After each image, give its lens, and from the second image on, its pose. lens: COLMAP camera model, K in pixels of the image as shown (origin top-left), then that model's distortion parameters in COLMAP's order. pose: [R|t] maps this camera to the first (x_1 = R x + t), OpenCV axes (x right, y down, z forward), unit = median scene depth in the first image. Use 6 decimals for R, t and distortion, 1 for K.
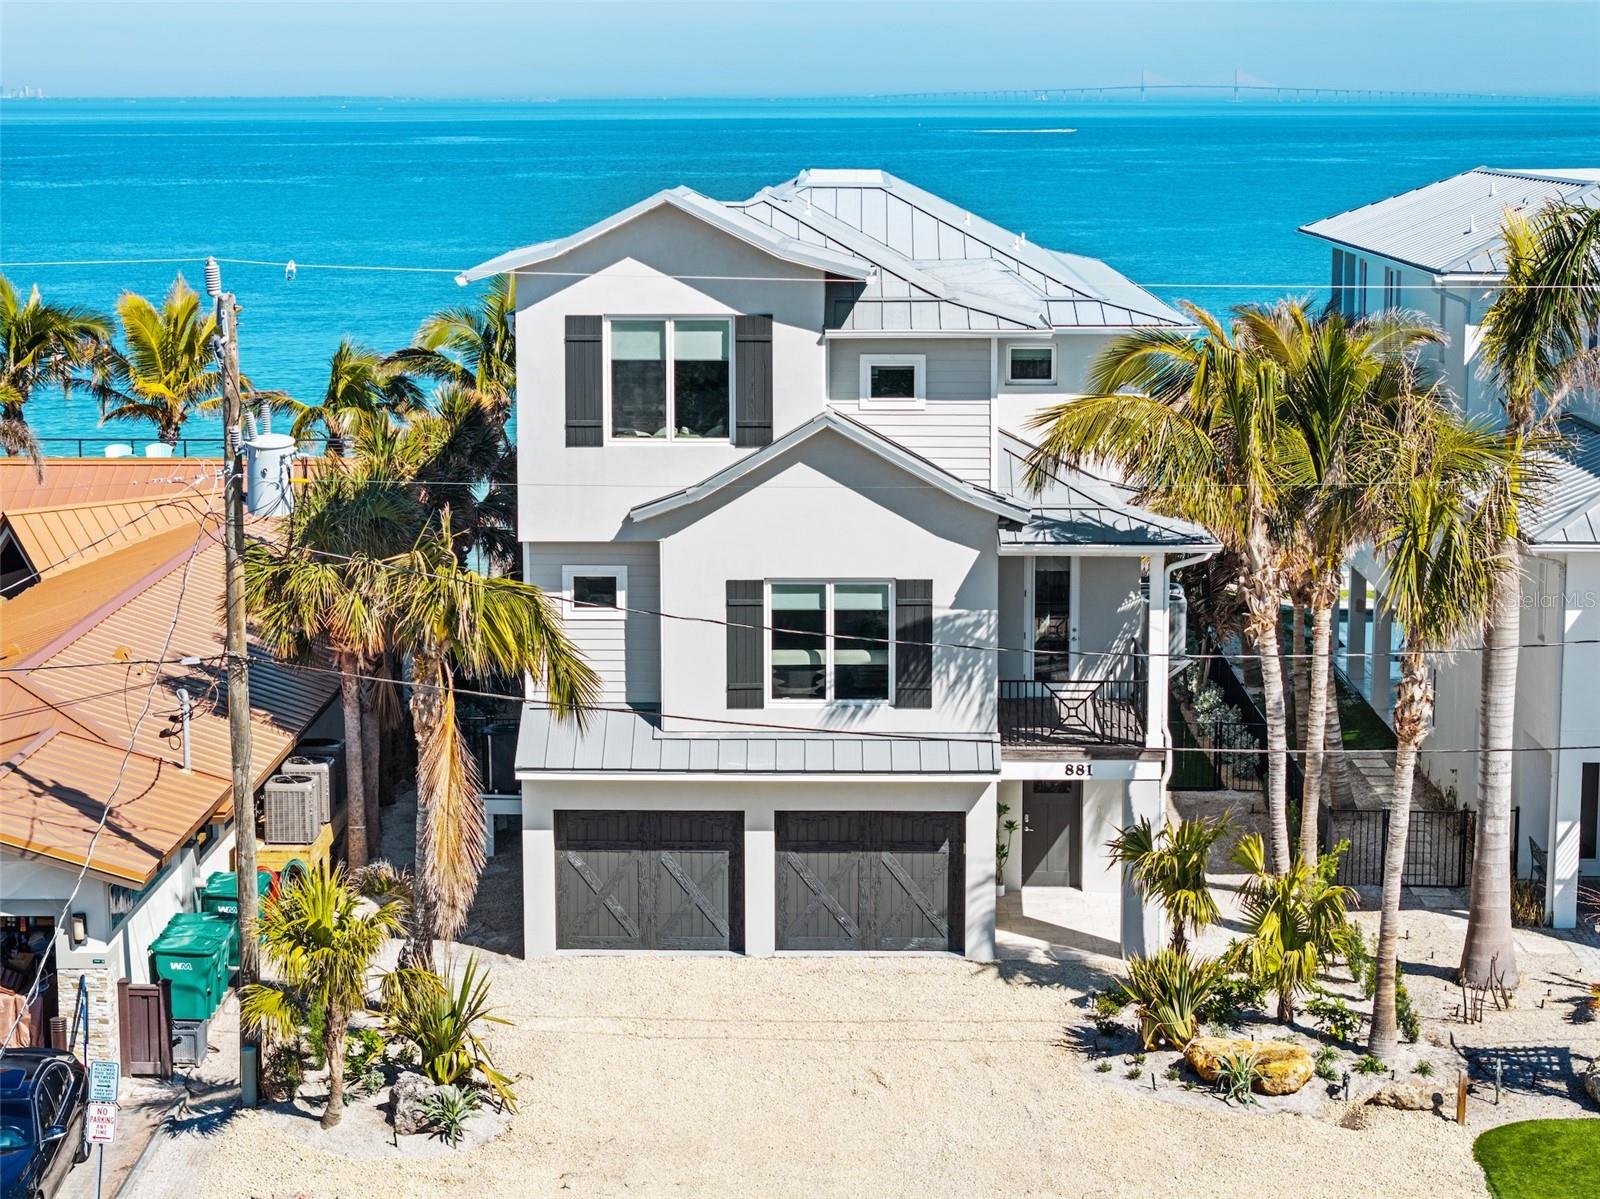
lens RADIAL K [[3219.2, 0, 800.0], [0, 3219.2, 599.5], [0, 0, 1]] dist [-0.299908, 3.287937]
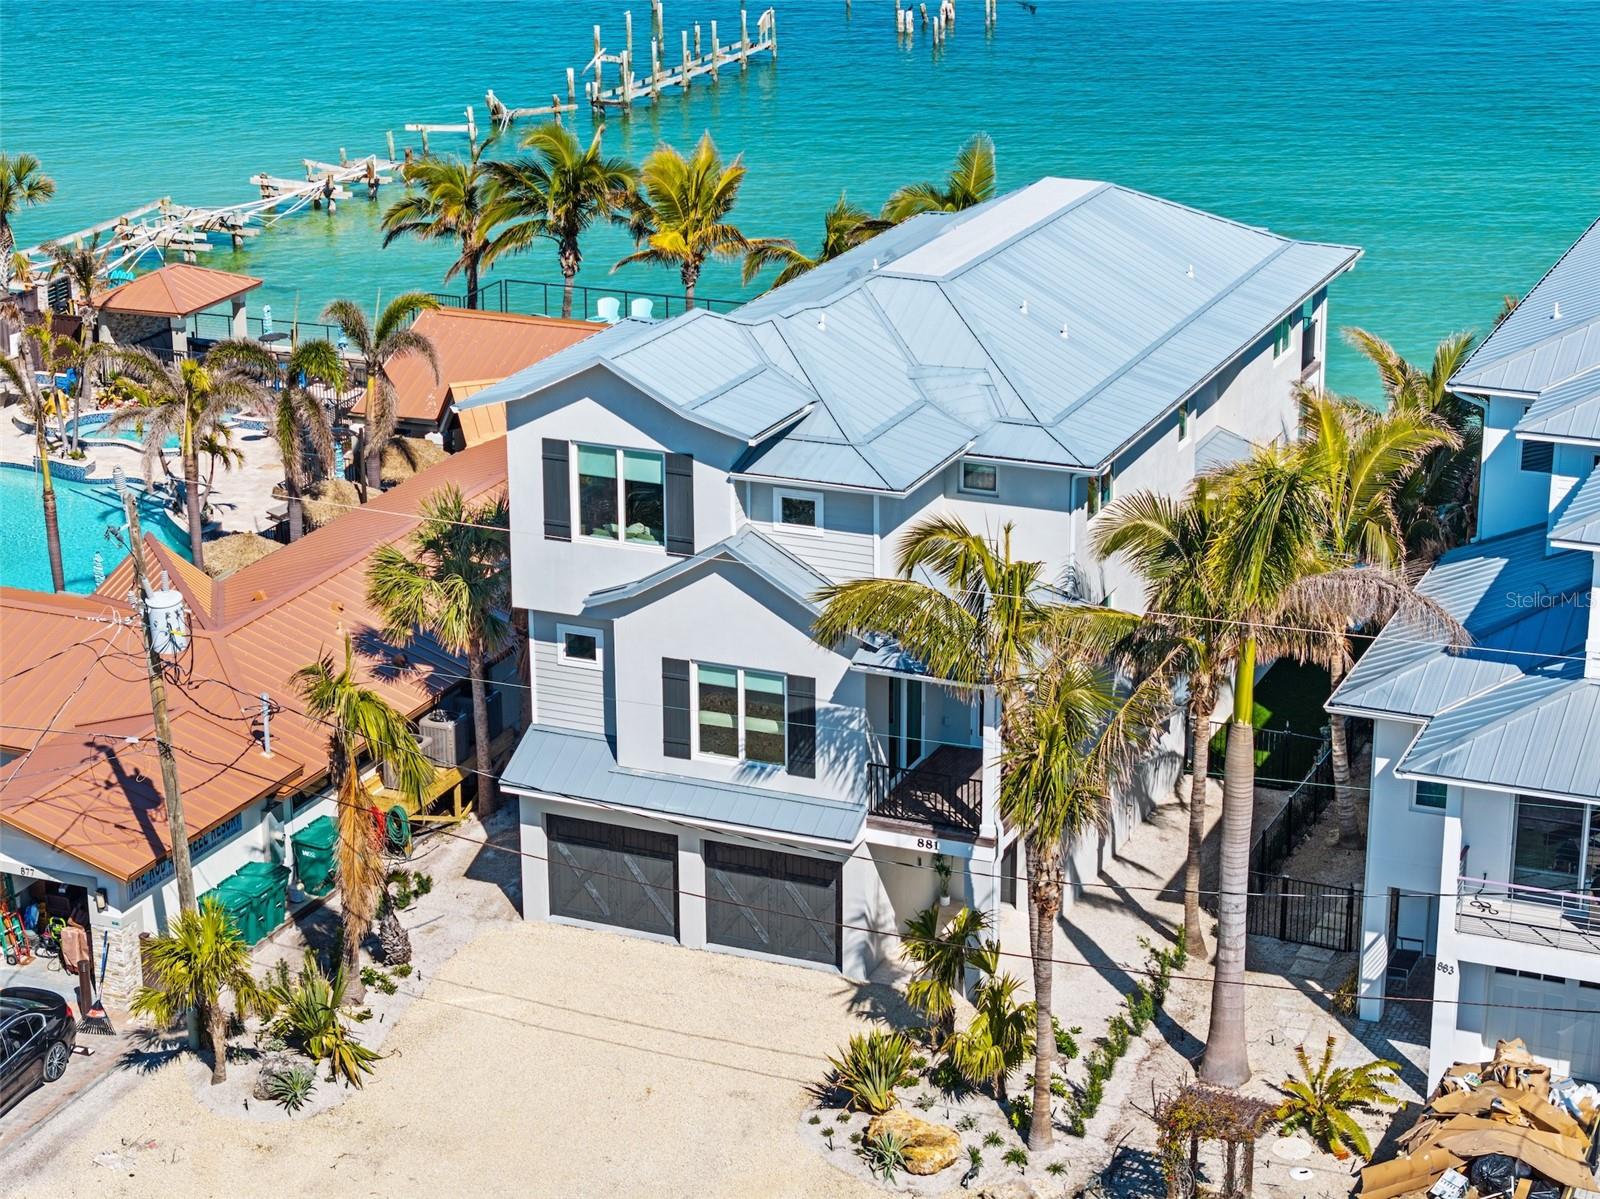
lens RADIAL K [[3219.2, 0, 800.0], [0, 3219.2, 599.5], [0, 0, 1]] dist [-0.299908, 3.287937]
pose [[0.924031, 0.117952, -0.363667, 0.472219], [-0.053545, 0.981770, 0.182377, -0.255564], [0.378549, -0.149049, 0.913502, -0.105759]]
